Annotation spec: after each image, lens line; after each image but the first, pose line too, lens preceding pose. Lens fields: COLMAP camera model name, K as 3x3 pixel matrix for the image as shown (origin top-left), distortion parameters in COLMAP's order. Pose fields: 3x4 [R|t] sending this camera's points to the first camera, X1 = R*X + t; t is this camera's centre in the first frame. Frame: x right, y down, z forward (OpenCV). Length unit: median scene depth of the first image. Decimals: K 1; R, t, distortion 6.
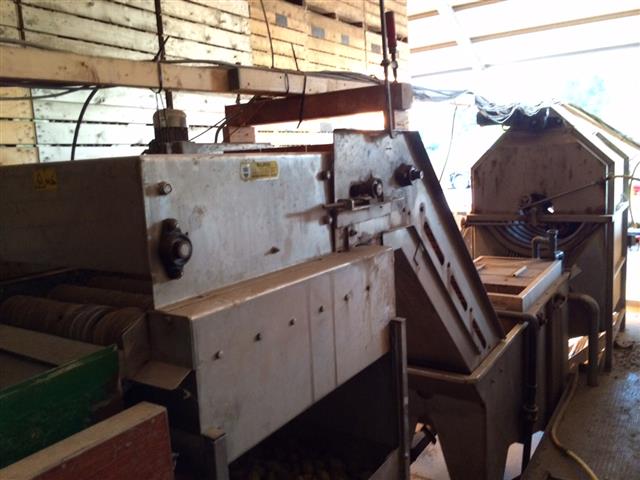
lens RADIAL K [[560.1, 0, 306.5], [0, 560.1, 239.7], [0, 0, 1]] dist [0.080039, -0.101323]
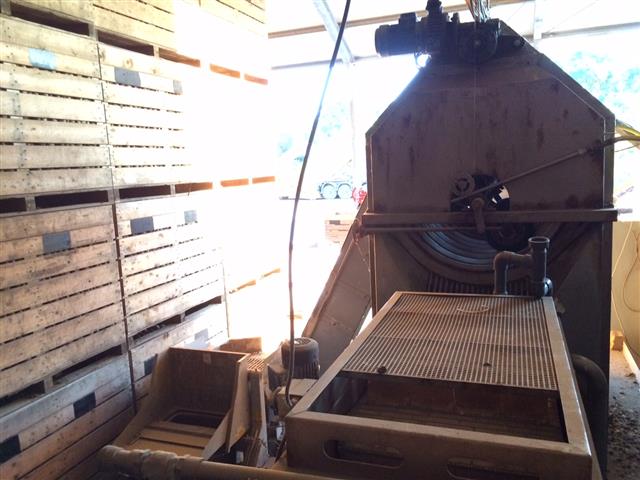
lens RADIAL K [[544.5, 0, 316.3], [0, 544.5, 238.3], [0, 0, 1]] dist [0.080442, -0.104038]
pose [[0.969780, -0.020549, 0.243112, 0.117443], [0.026802, 0.999389, -0.022440, -0.009671], [-0.242503, 0.028277, 0.969739, 0.530477]]
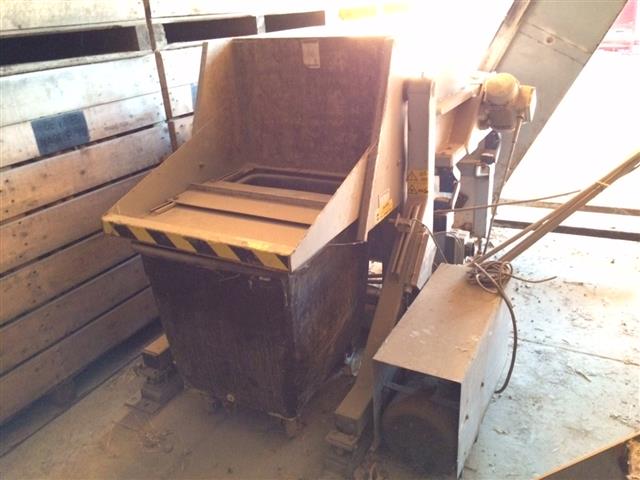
lens RADIAL K [[544.5, 0, 316.3], [0, 544.5, 238.3], [0, 0, 1]] dist [0.080442, -0.104038]
pose [[0.995376, -0.035652, 0.089198, 0.119809], [0.012215, 0.968013, 0.250602, 0.169741], [-0.095280, -0.248354, 0.963972, 0.963746]]
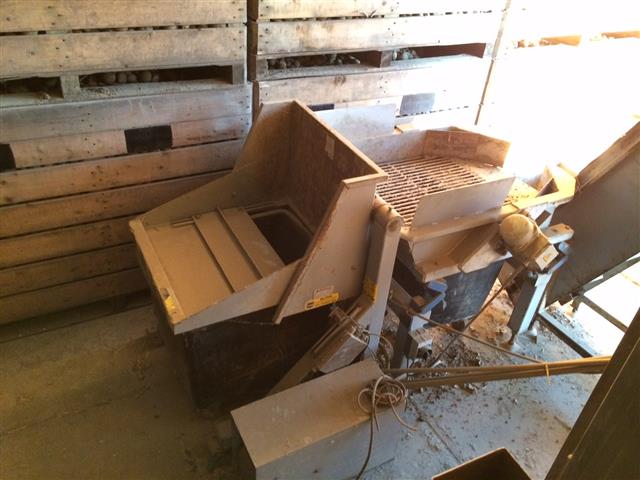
lens RADIAL K [[544.5, 0, 316.3], [0, 544.5, 238.3], [0, 0, 1]] dist [0.080442, -0.104038]
pose [[0.876926, 0.373832, -0.302079, 0.295231], [-0.202312, 0.857225, 0.473535, 0.009078], [0.435972, -0.354140, 0.827353, 0.977164]]
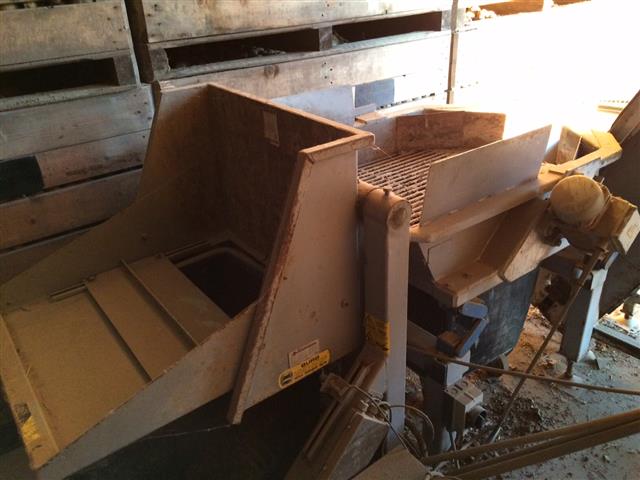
lens RADIAL K [[544.5, 0, 316.3], [0, 544.5, 238.3], [0, 0, 1]] dist [0.080442, -0.104038]
pose [[0.948419, 0.162310, -0.272318, 0.256604], [-0.059382, 0.934744, 0.350324, 0.098476], [0.311409, -0.316084, 0.896167, 1.096855]]
